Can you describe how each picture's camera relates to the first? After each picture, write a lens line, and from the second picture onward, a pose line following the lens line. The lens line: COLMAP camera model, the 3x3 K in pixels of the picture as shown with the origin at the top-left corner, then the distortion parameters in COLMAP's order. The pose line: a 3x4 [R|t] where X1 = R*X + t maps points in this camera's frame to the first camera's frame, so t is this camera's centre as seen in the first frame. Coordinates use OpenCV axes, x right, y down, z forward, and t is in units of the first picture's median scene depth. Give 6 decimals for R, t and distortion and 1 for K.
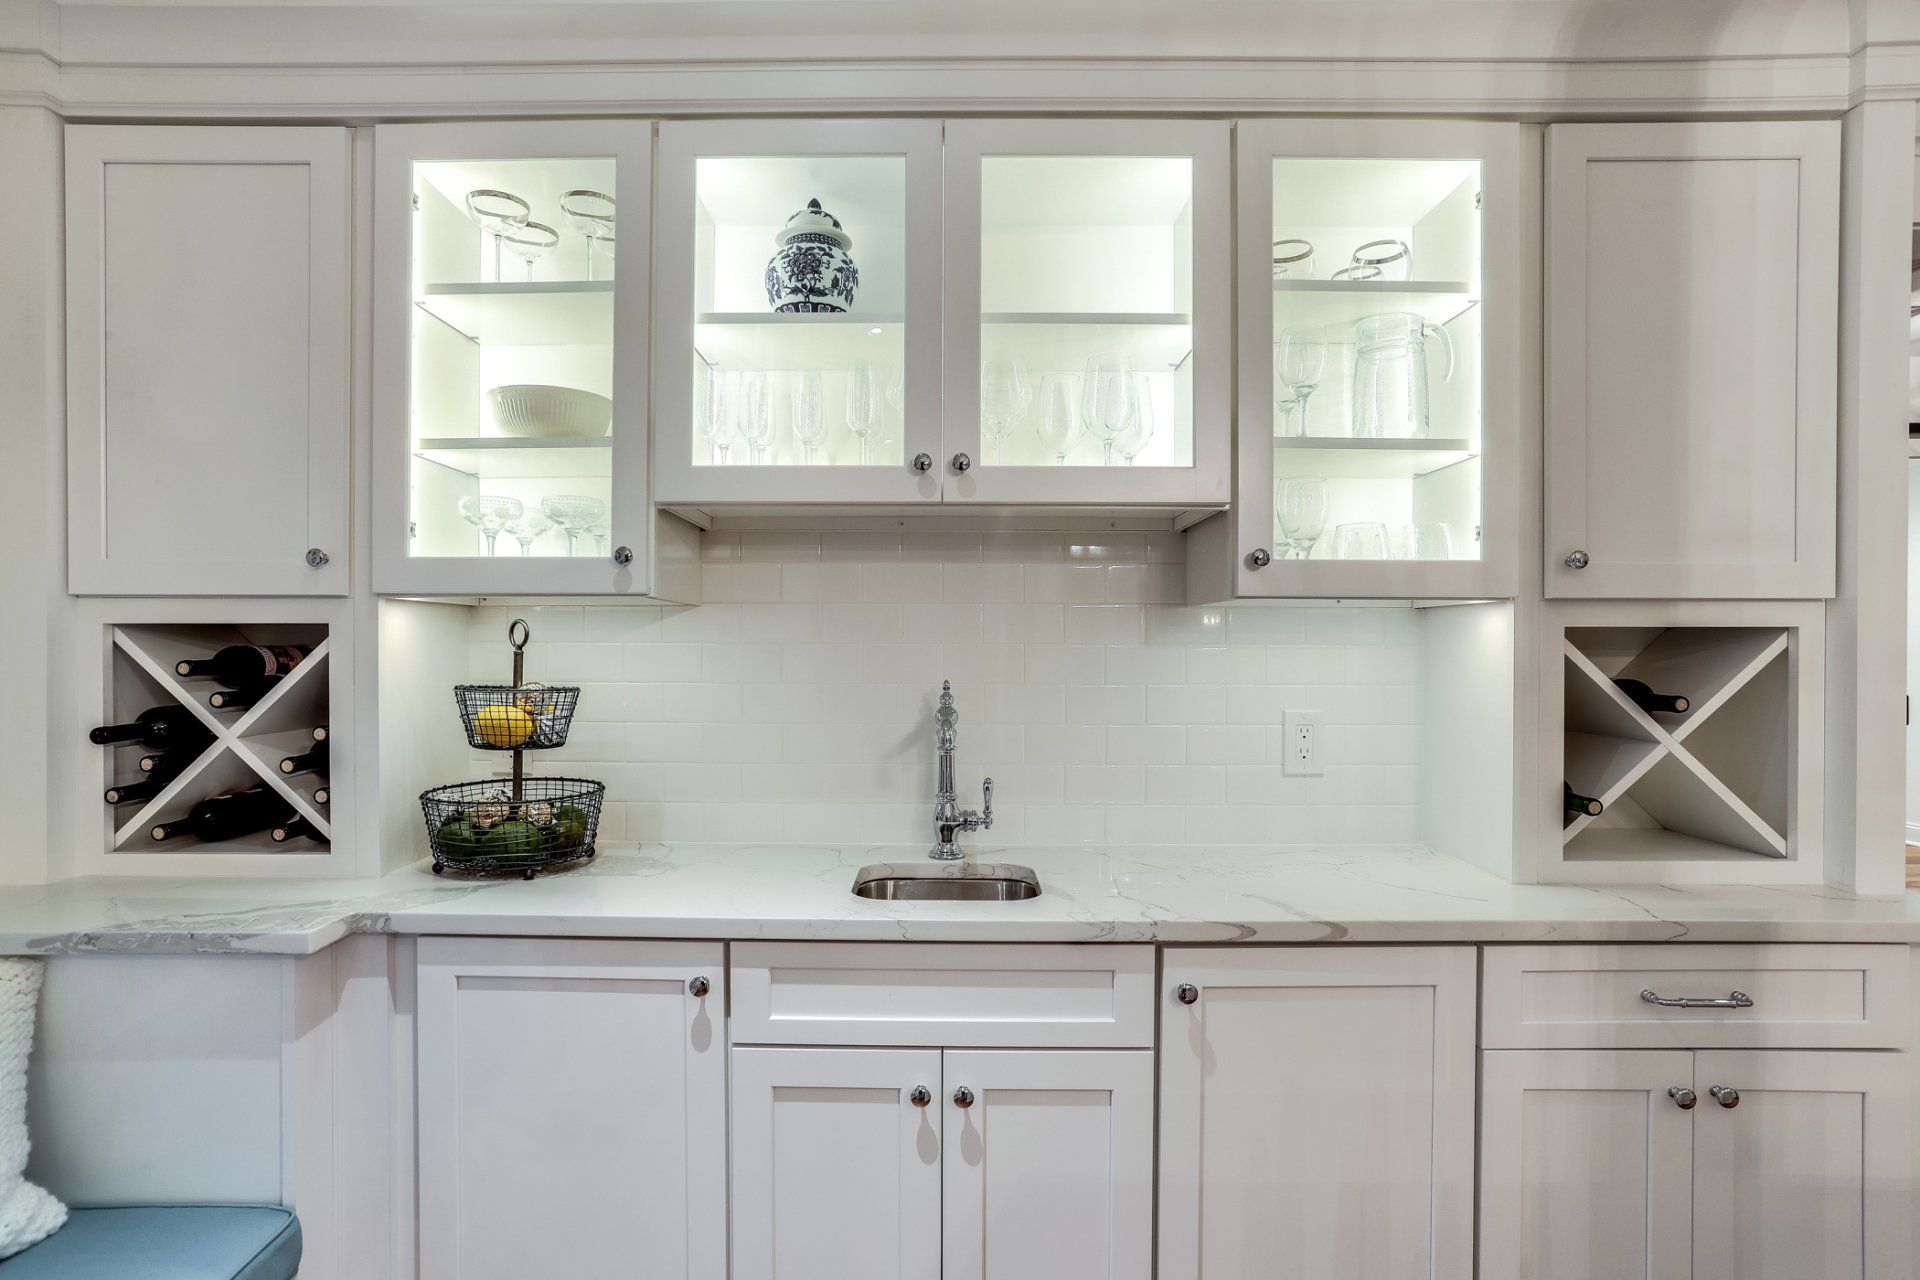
lens RADIAL K [[931.3, 0, 952.5], [0, 931.3, 654.4], [0, 0, 1]] dist [-0.003847, -0.000638]
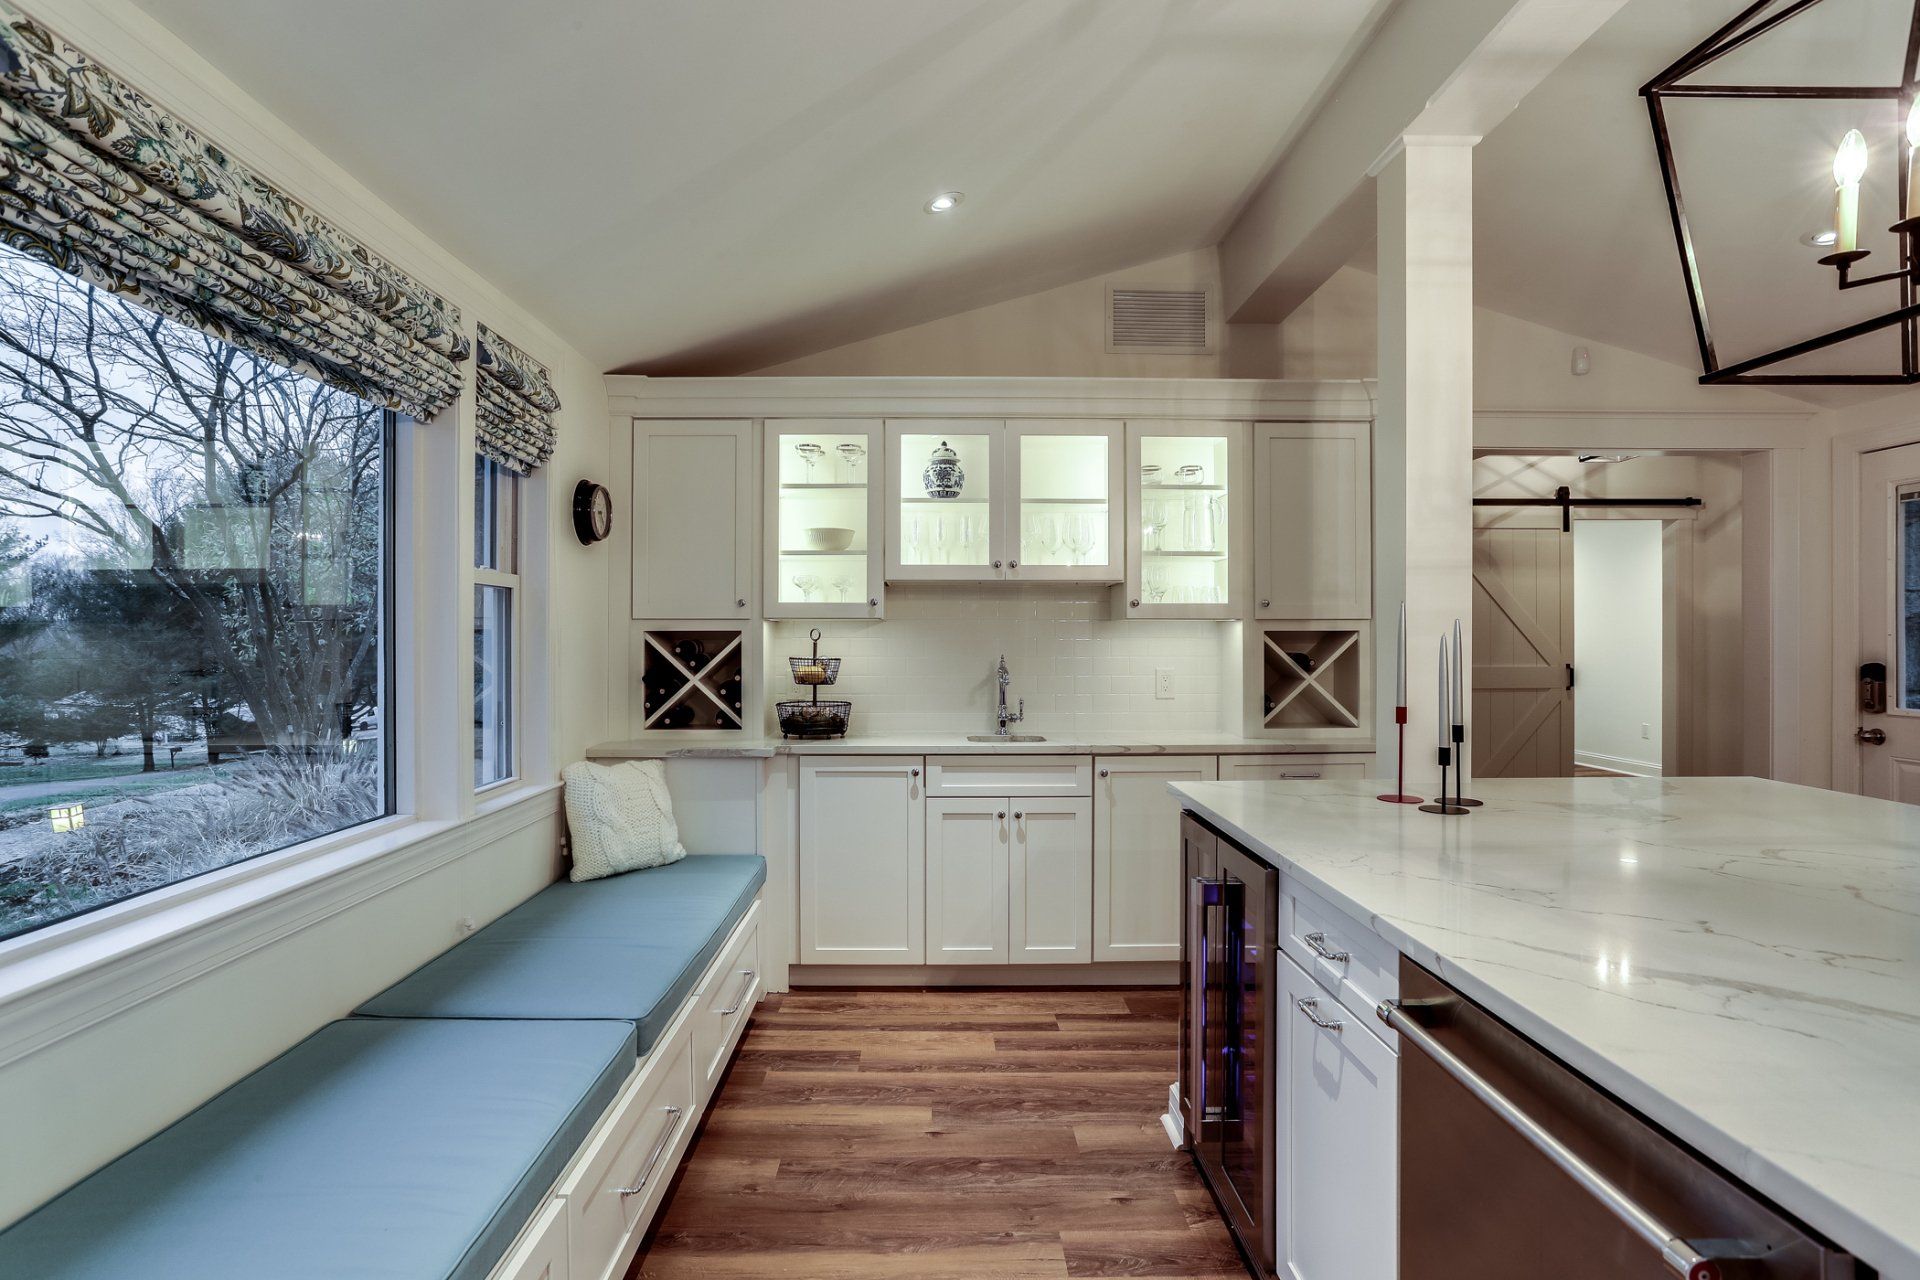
lens RADIAL K [[944.1, 0, 961.5], [0, 944.1, 639.6], [0, 0, 1]] dist [-0.039015, 0.033879]
pose [[0.999493, -0.003330, 0.031675, -0.196281], [0.003531, 0.999974, -0.006286, 0.006077], [-0.031654, 0.006395, 0.999478, -1.398373]]
